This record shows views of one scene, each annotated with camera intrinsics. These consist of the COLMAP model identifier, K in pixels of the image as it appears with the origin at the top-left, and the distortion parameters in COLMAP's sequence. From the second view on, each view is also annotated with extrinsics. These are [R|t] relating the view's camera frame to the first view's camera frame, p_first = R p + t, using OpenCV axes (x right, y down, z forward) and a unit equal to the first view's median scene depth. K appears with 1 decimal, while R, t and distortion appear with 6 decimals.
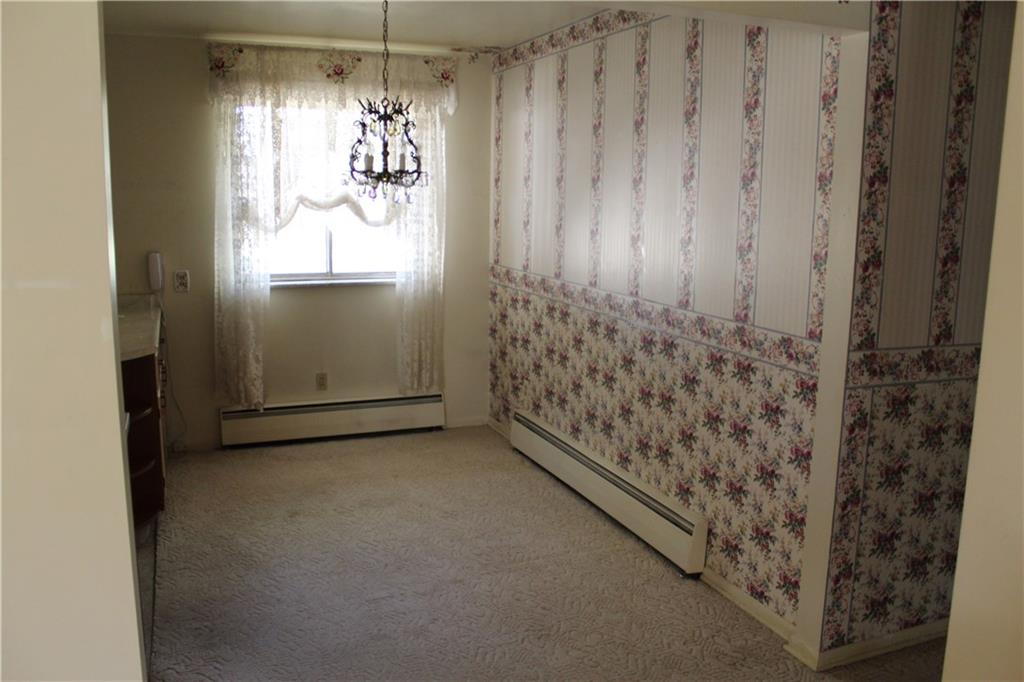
lens RADIAL K [[875.2, 0, 511.2], [0, 875.2, 339.1], [0, 0, 1]] dist [-0.100326, 0.031127]
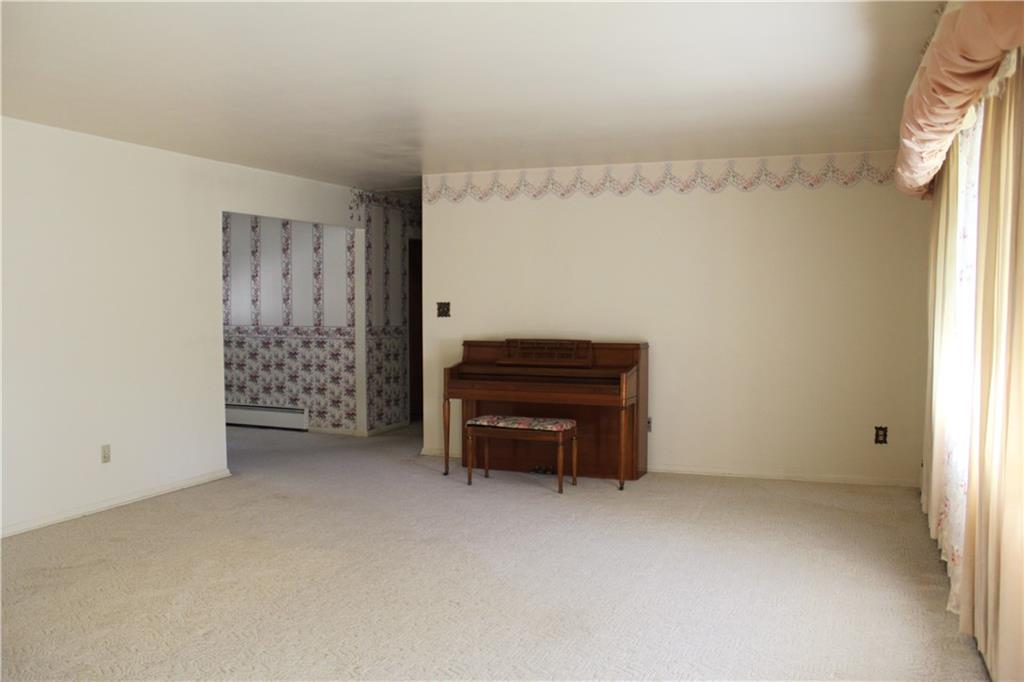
lens RADIAL K [[875.2, 0, 515.4], [0, 875.2, 344.2], [0, 0, 1]] dist [-0.100326, 0.031127]
pose [[0.703638, -0.060176, 0.708006, -1.225842], [0.137438, 0.989117, -0.052521, 0.263087], [-0.697140, 0.134262, 0.704251, -1.335039]]
